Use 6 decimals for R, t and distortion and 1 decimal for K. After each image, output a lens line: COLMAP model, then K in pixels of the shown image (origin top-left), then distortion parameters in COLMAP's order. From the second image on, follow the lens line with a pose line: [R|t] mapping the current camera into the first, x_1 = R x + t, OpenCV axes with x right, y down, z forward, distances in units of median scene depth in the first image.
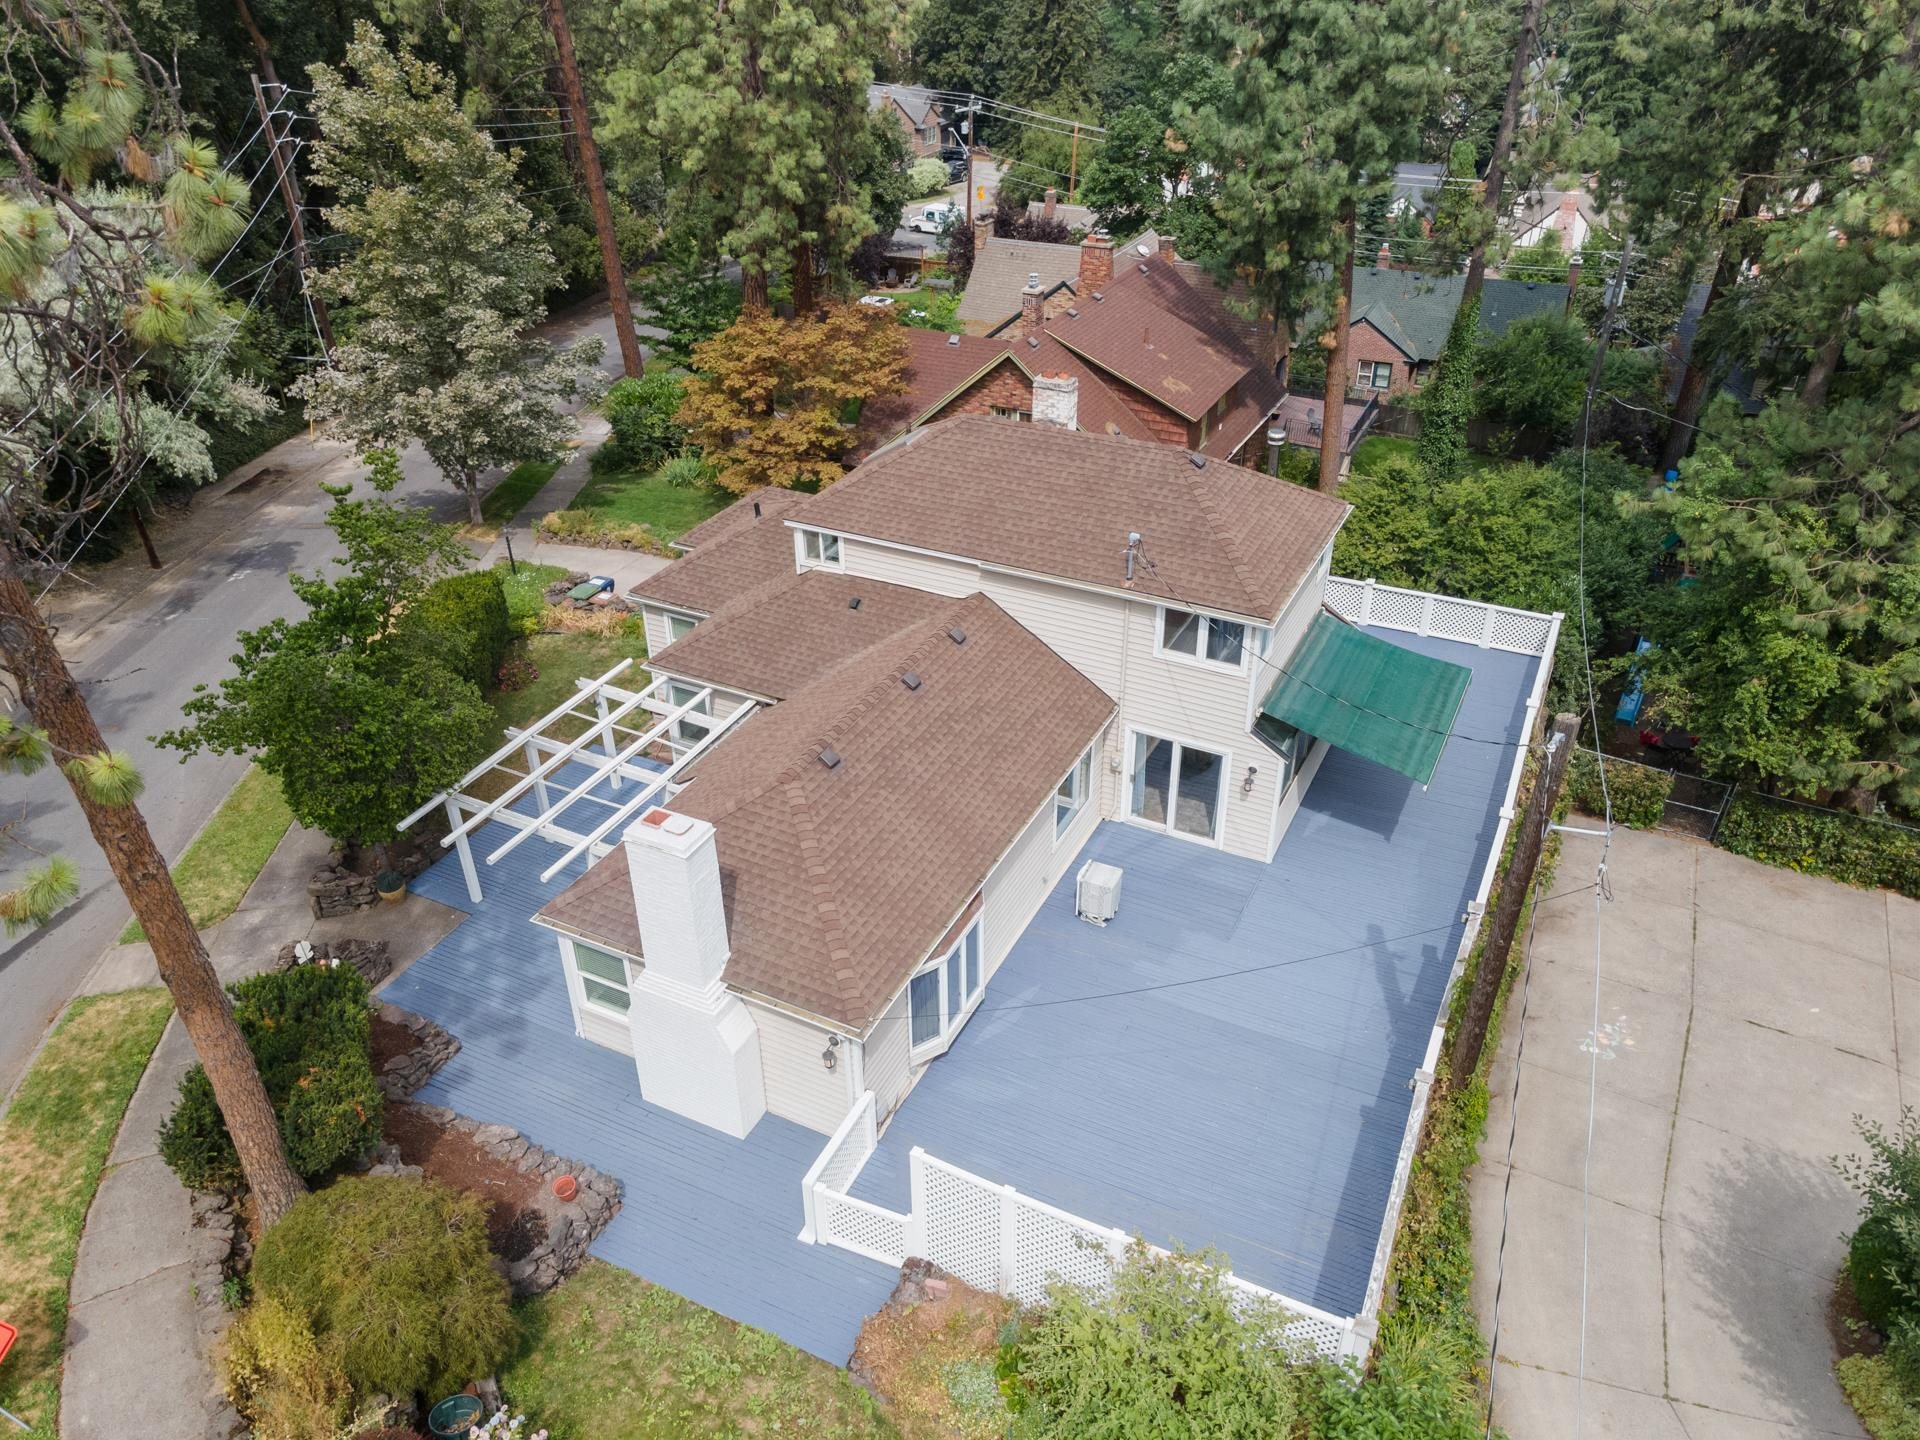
lens RADIAL K [[1407.1, 0, 954.8], [0, 1407.1, 716.9], [0, 0, 1]] dist [0.011424, 0.066119]
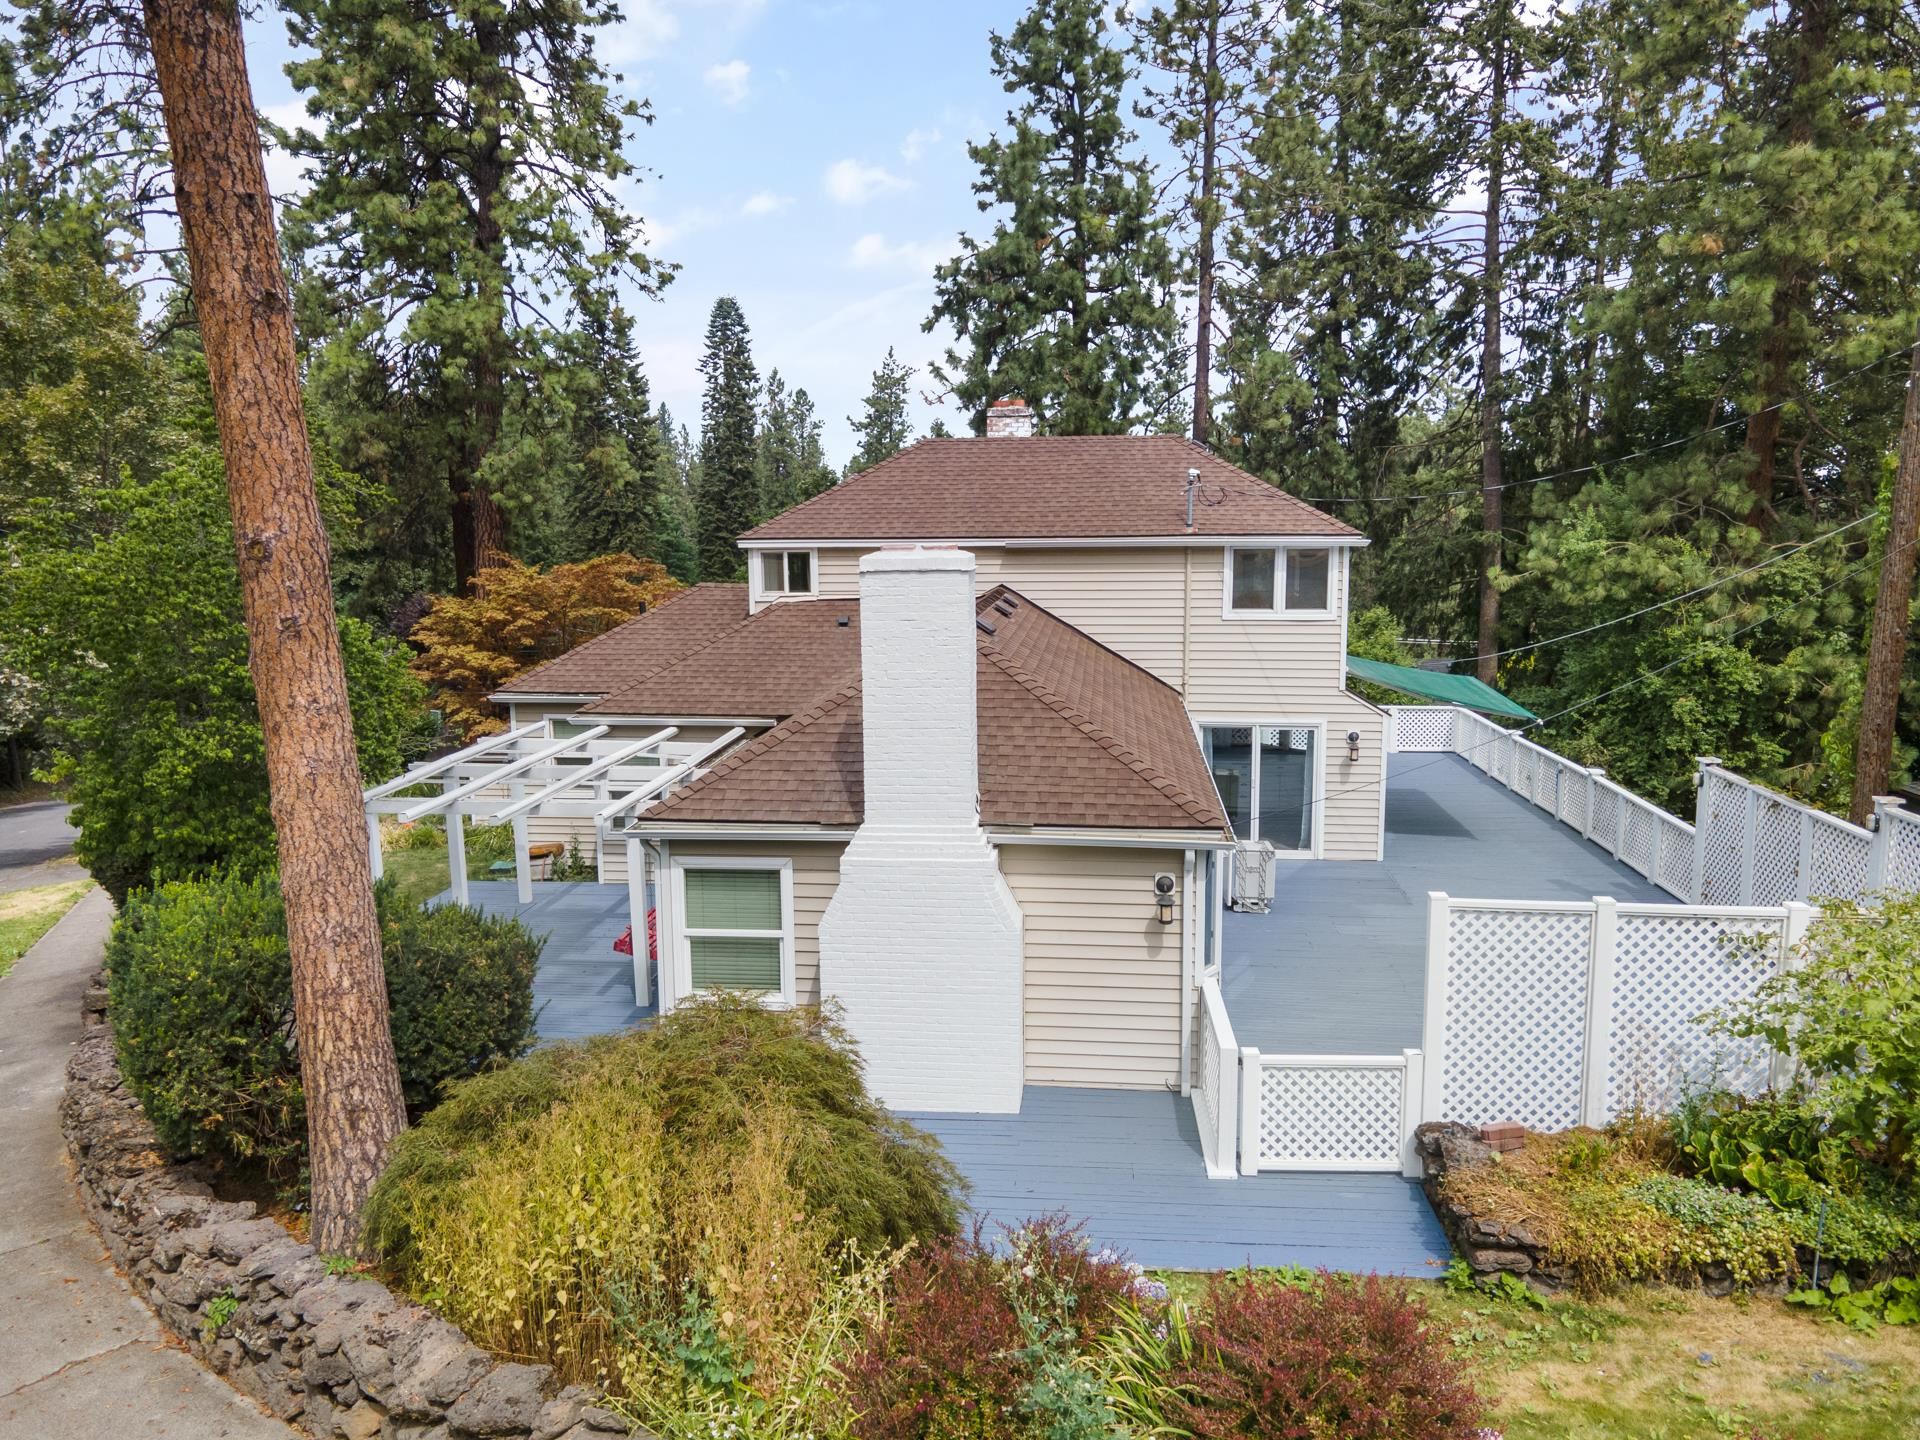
lens RADIAL K [[1407.1, 0, 954.8], [0, 1407.1, 716.9], [0, 0, 1]] dist [0.011424, 0.066119]
pose [[0.935917, -0.047498, 0.349003, -0.280904], [0.182949, 0.912271, -0.366458, 0.263498], [-0.300980, 0.406824, 0.862500, 0.286761]]
